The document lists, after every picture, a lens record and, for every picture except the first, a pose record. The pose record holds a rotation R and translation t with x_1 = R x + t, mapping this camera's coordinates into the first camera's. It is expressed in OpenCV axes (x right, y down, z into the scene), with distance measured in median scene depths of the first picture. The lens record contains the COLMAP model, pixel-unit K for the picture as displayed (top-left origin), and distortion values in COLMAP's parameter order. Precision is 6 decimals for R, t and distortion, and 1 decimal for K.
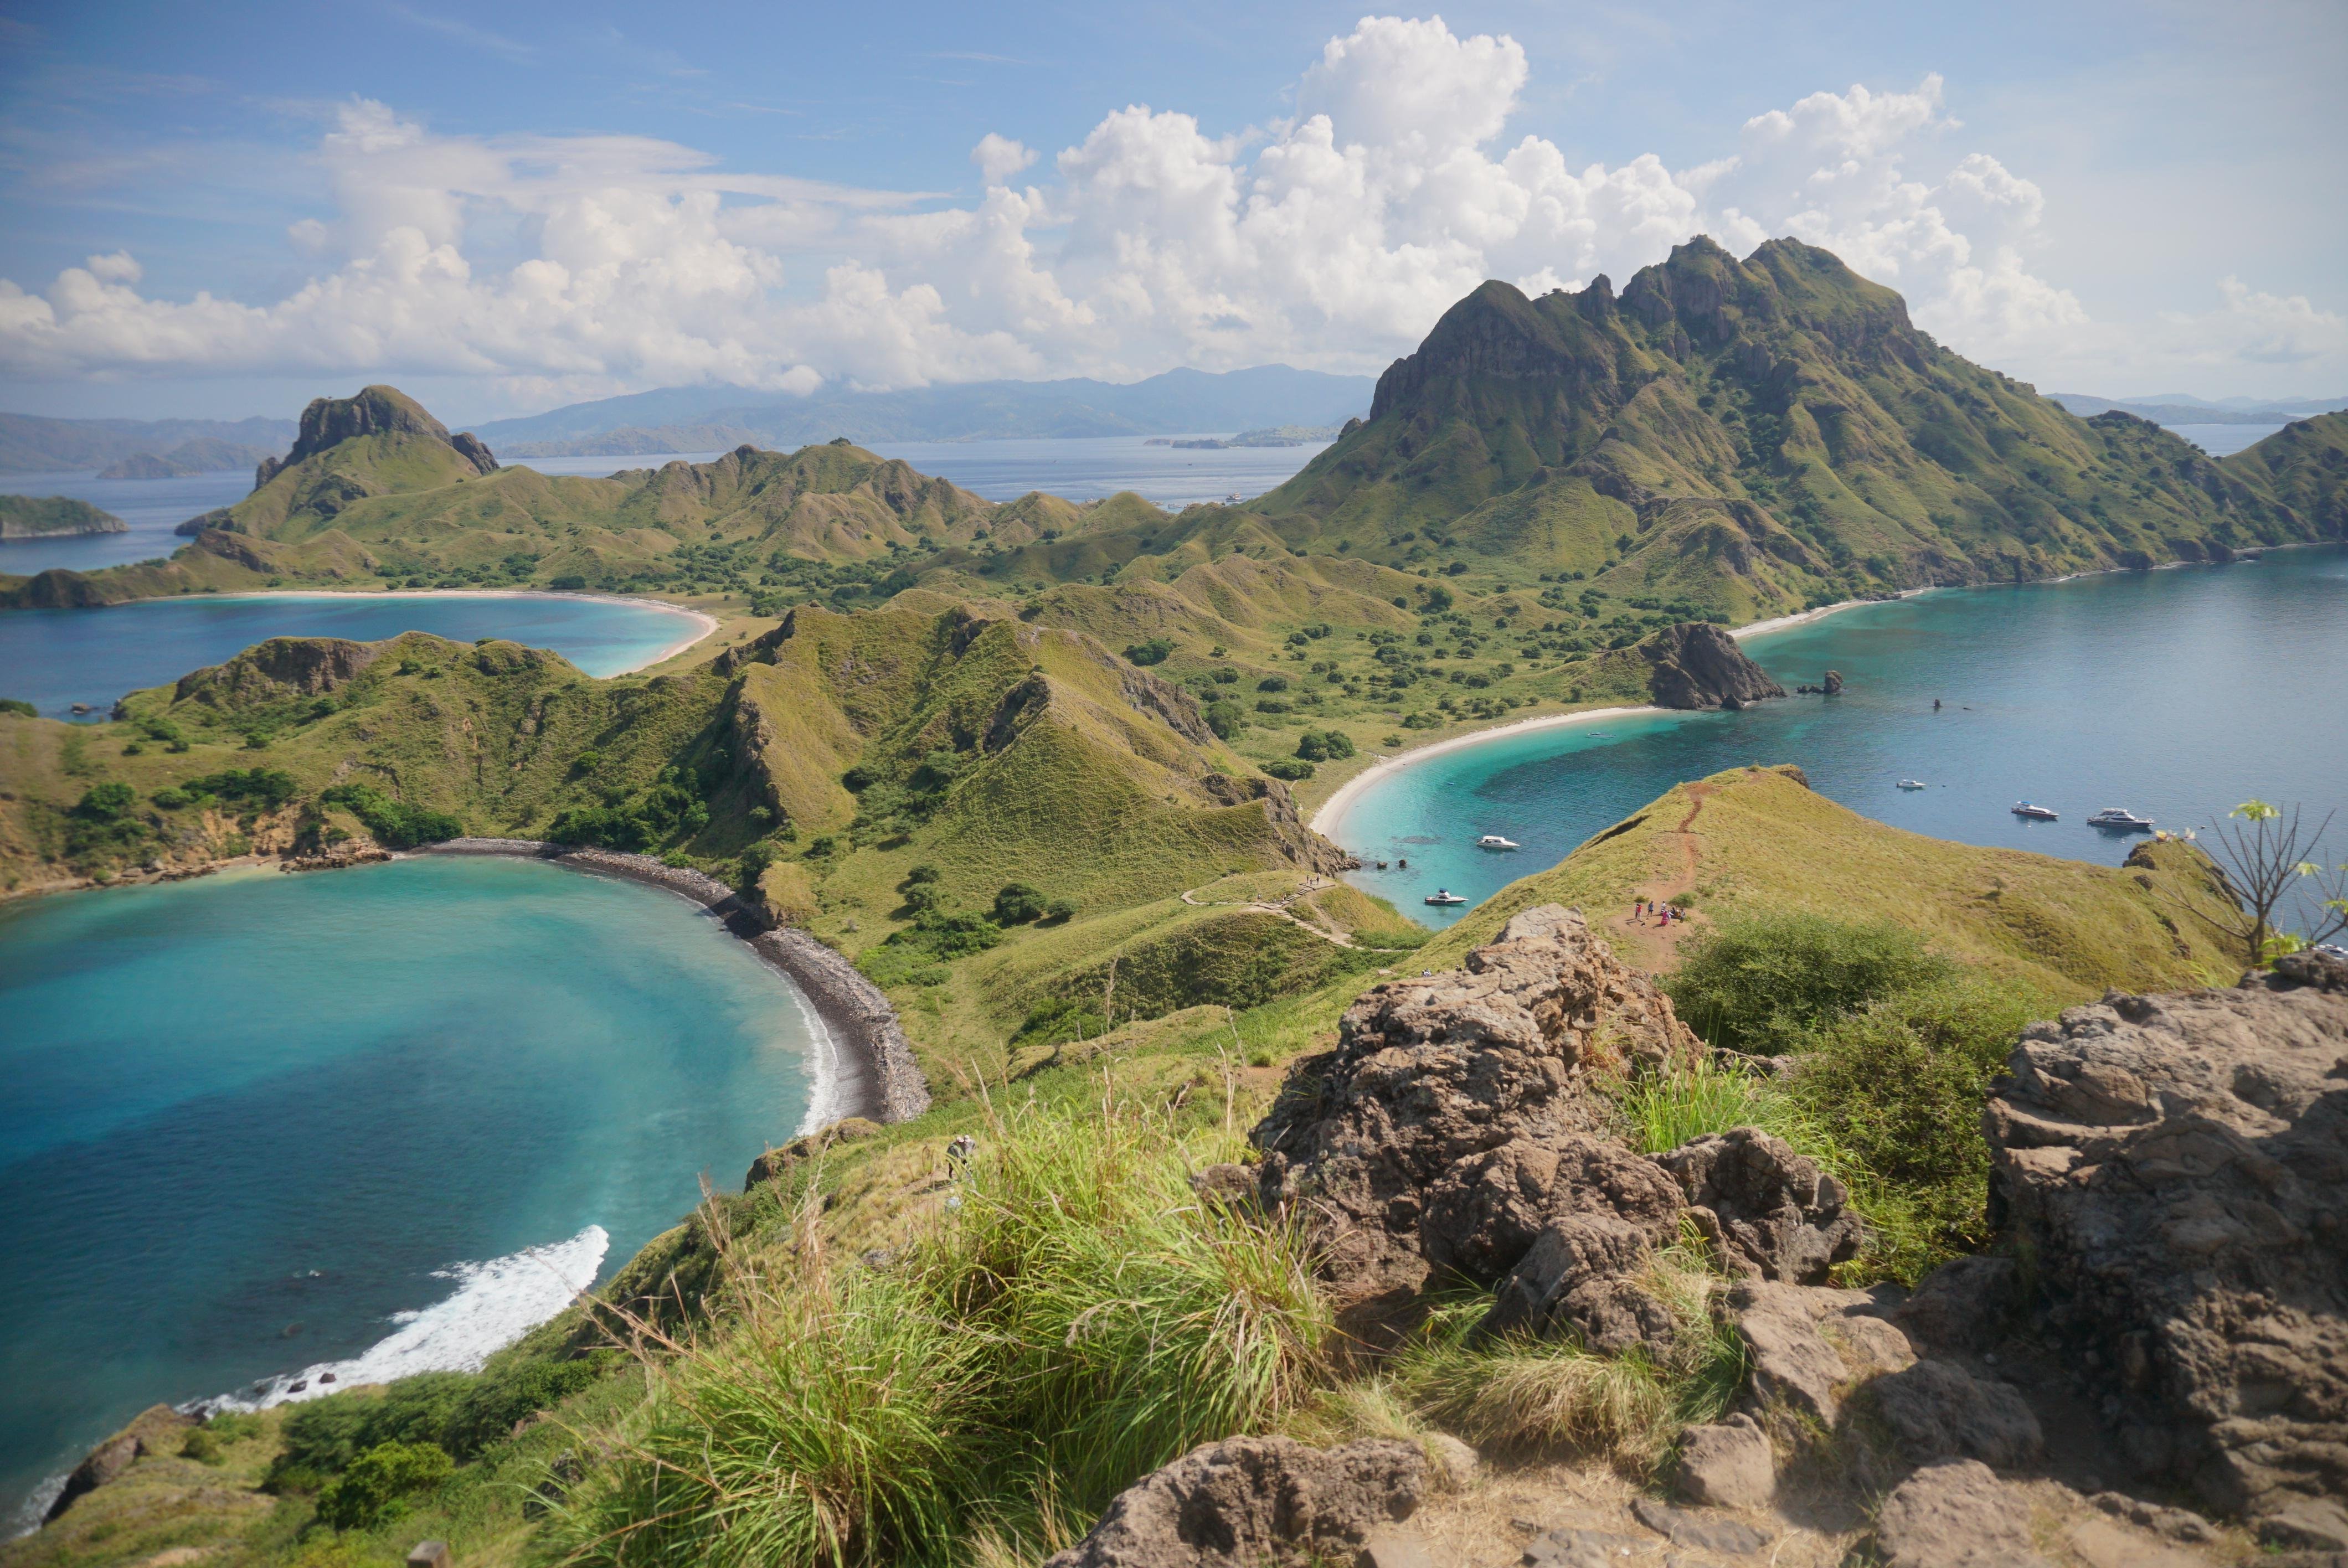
lens RADIAL K [[1655.8, 0, 1174.0], [0, 1655.8, 784.0], [0, 0, 1]] dist [0.004376, 0.002157]
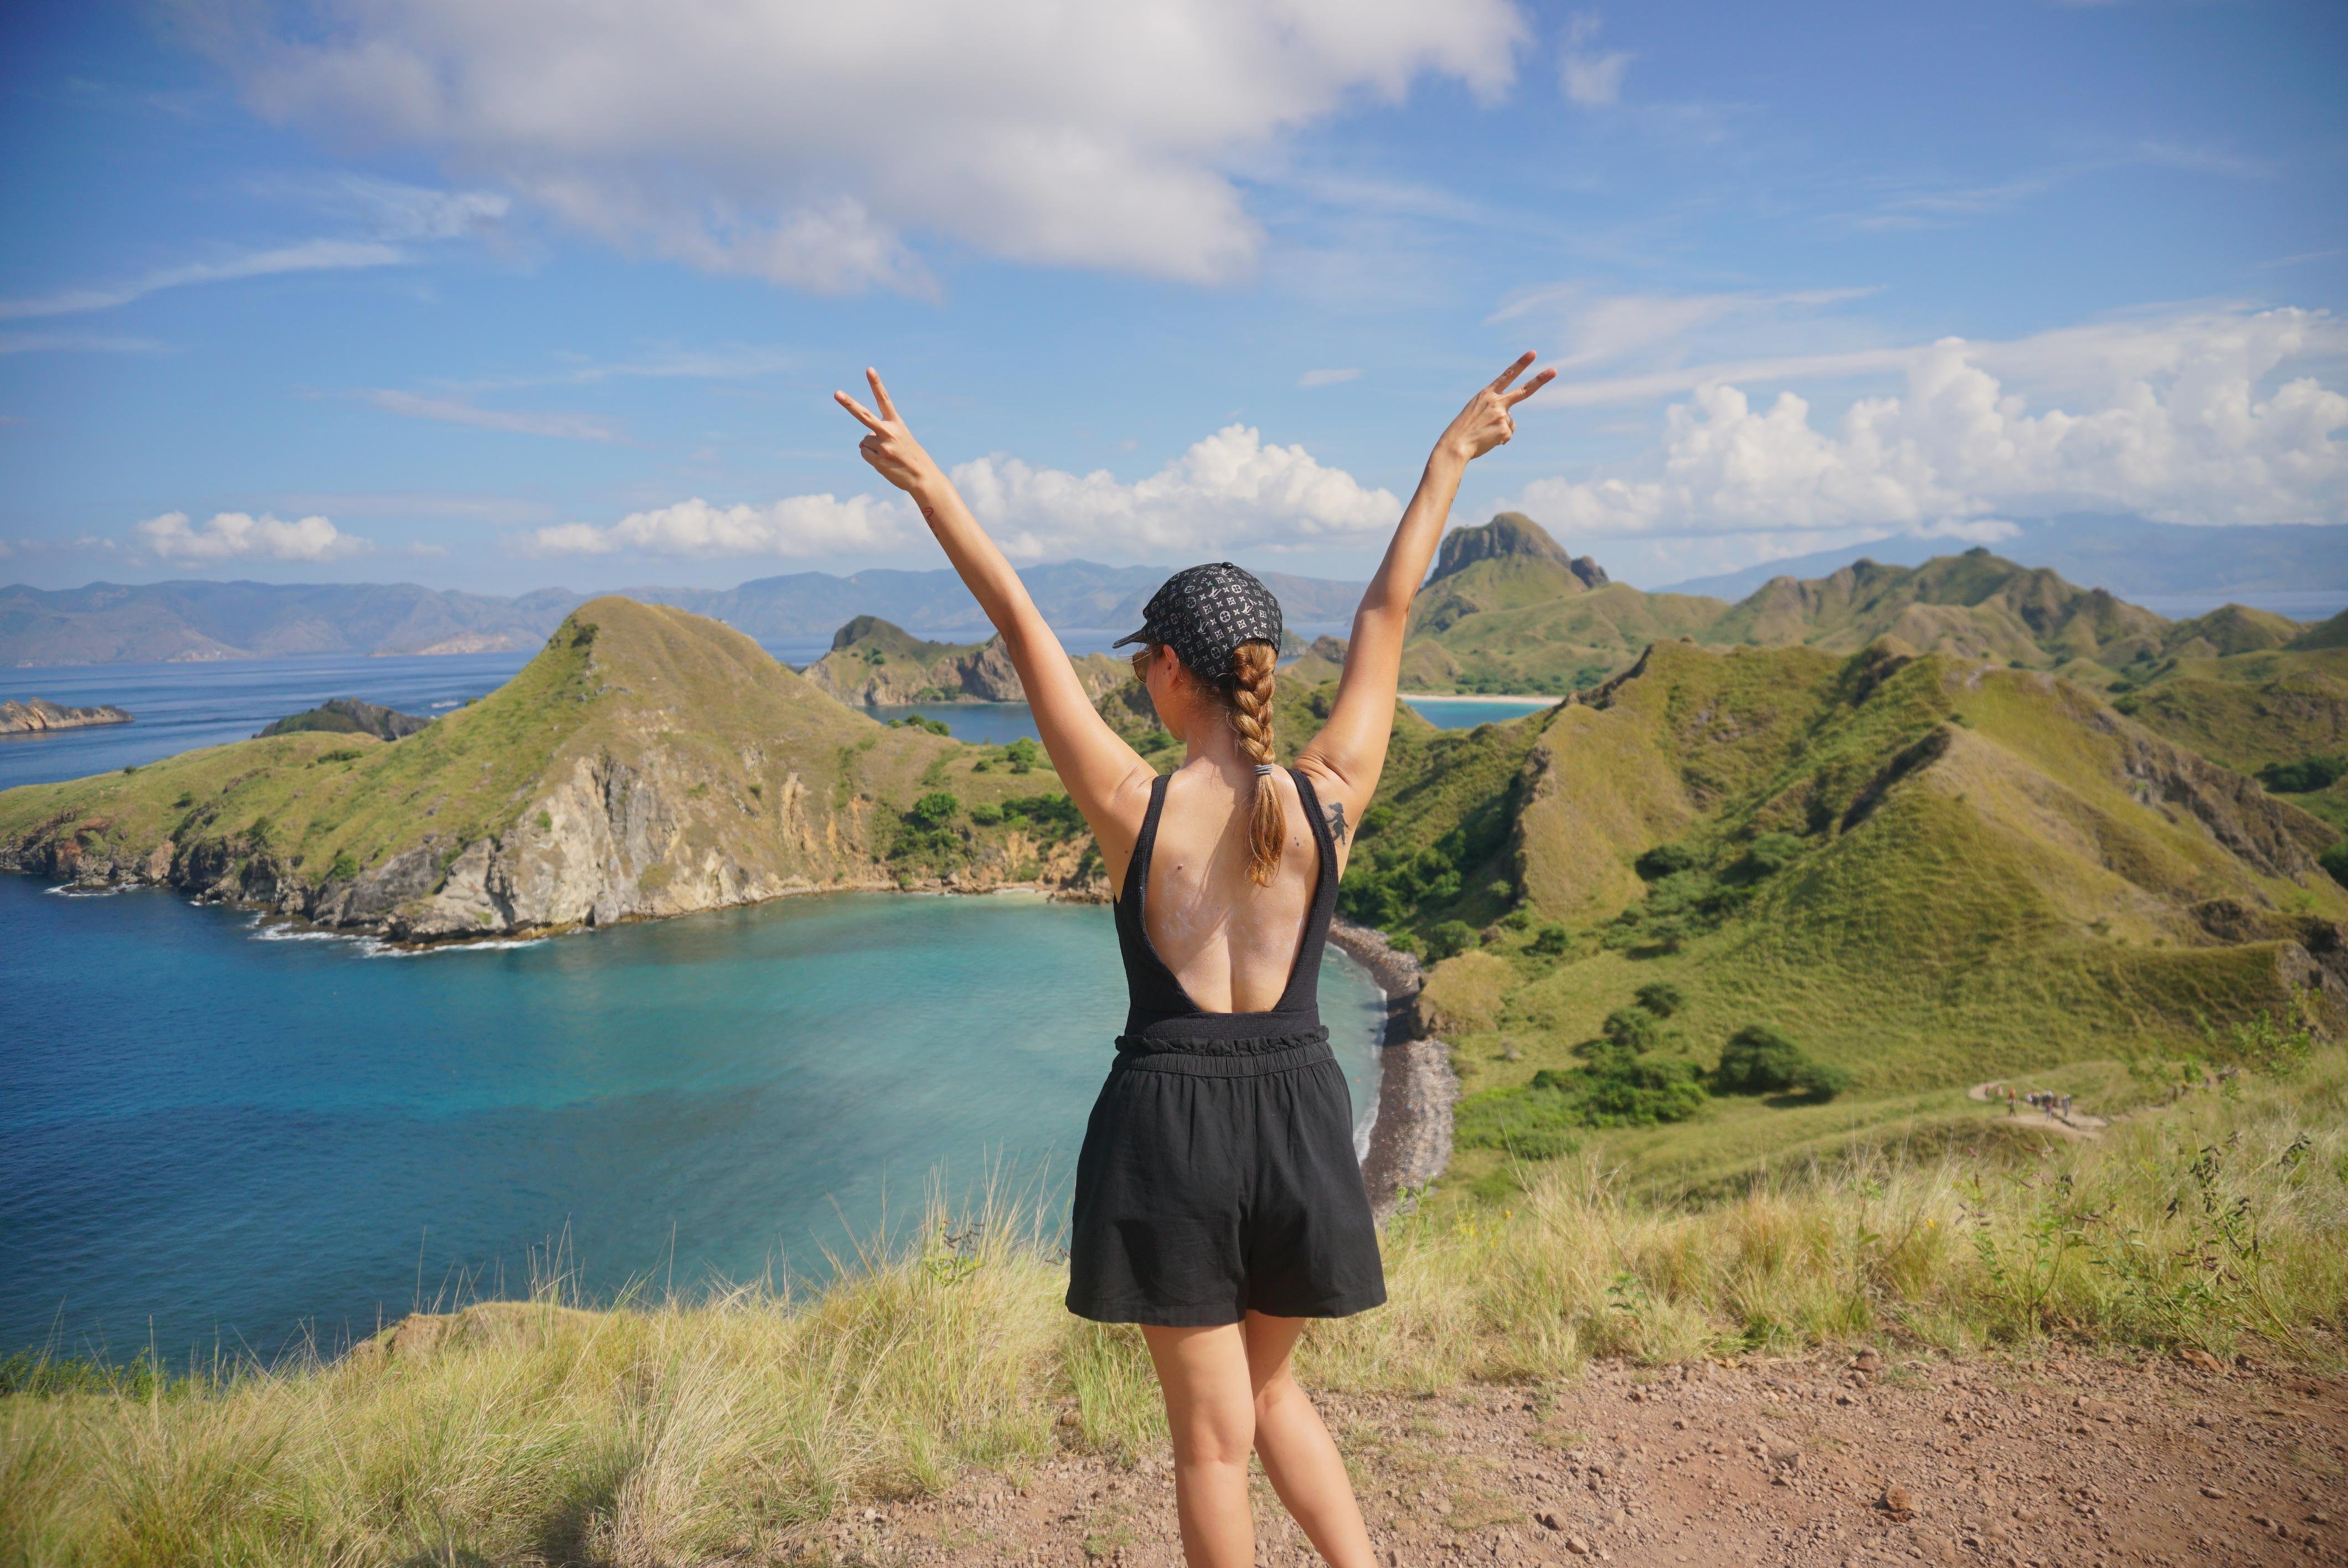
lens RADIAL K [[1625.1, 0, 1174.0], [0, 1625.1, 784.0], [0, 0, 1]] dist [-0.025533, 0.003383]
pose [[0.755394, 0.065234, -0.652016, 0.095123], [-0.131792, 0.989824, -0.053657, 0.026867], [0.641881, 0.126462, 0.756304, 0.341947]]
